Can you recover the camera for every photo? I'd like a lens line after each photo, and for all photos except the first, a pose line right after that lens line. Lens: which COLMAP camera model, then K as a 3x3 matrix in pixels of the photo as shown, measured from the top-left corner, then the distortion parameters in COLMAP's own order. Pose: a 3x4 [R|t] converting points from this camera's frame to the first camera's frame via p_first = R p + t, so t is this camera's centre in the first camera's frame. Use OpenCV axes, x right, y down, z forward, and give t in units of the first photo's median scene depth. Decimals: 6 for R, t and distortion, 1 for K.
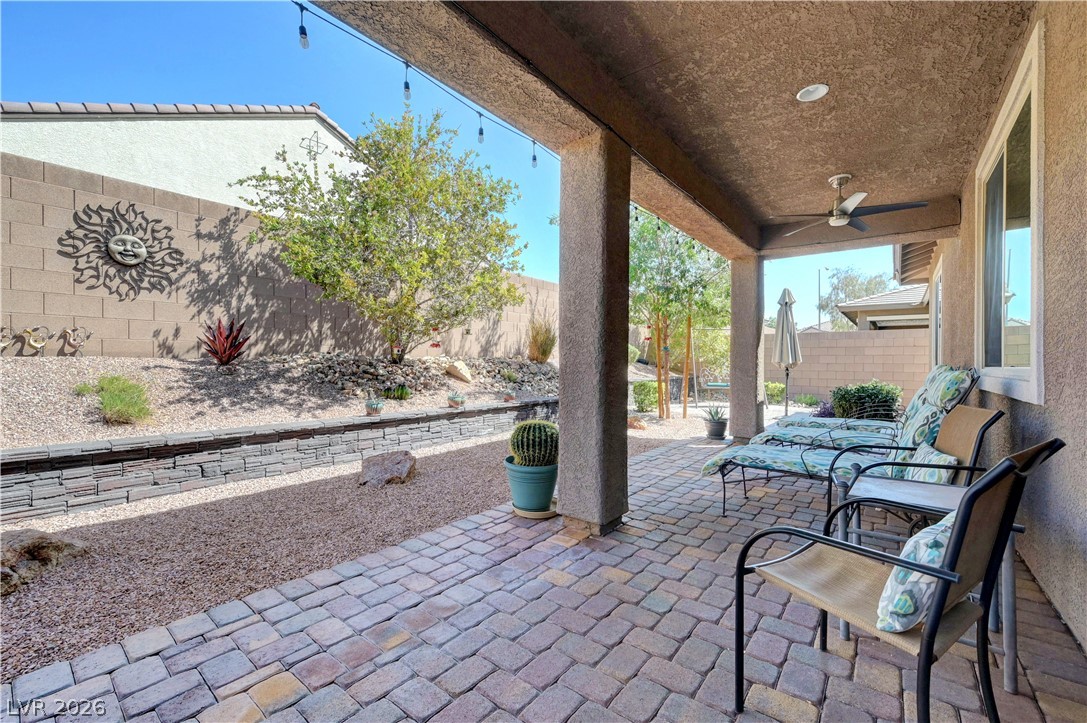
lens RADIAL K [[444.9, 0, 542.2], [0, 444.9, 359.6], [0, 0, 1]] dist [-0.000563, -0.000135]
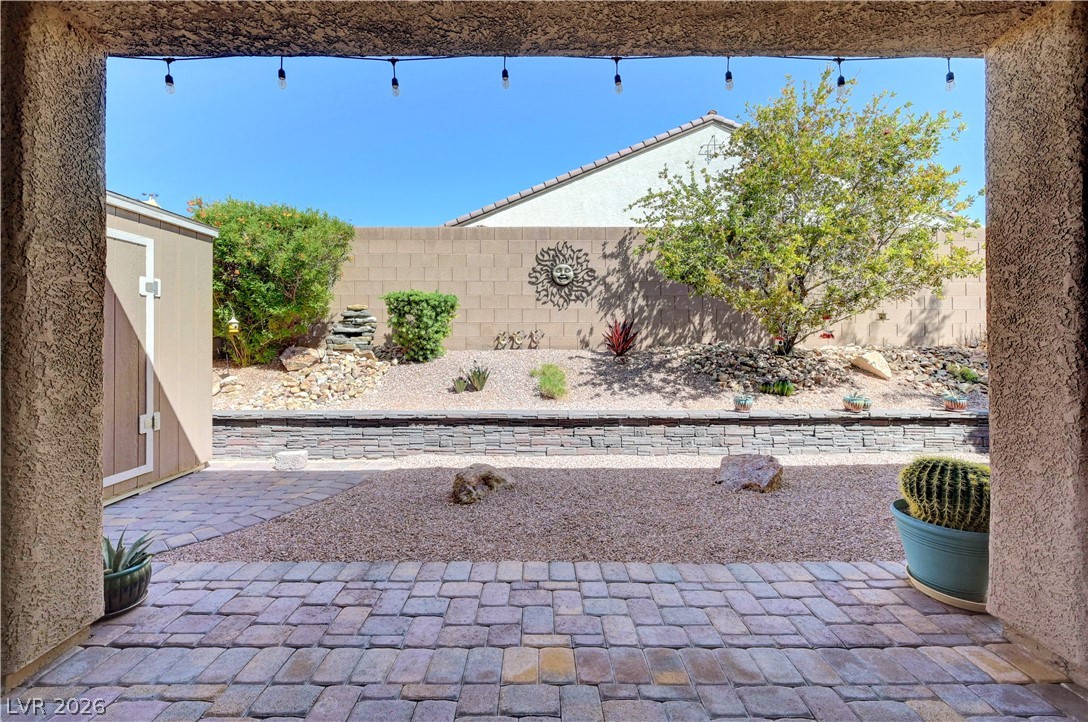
lens RADIAL K [[426.2, 0, 544.0], [0, 426.2, 332.6], [0, 0, 1]] dist [0.000349, 0.000207]
pose [[0.632364, -0.009489, -0.774613, 0.082747], [-0.006396, 0.999827, -0.017469, -0.032932], [0.774645, 0.016001, 0.632194, 0.082135]]
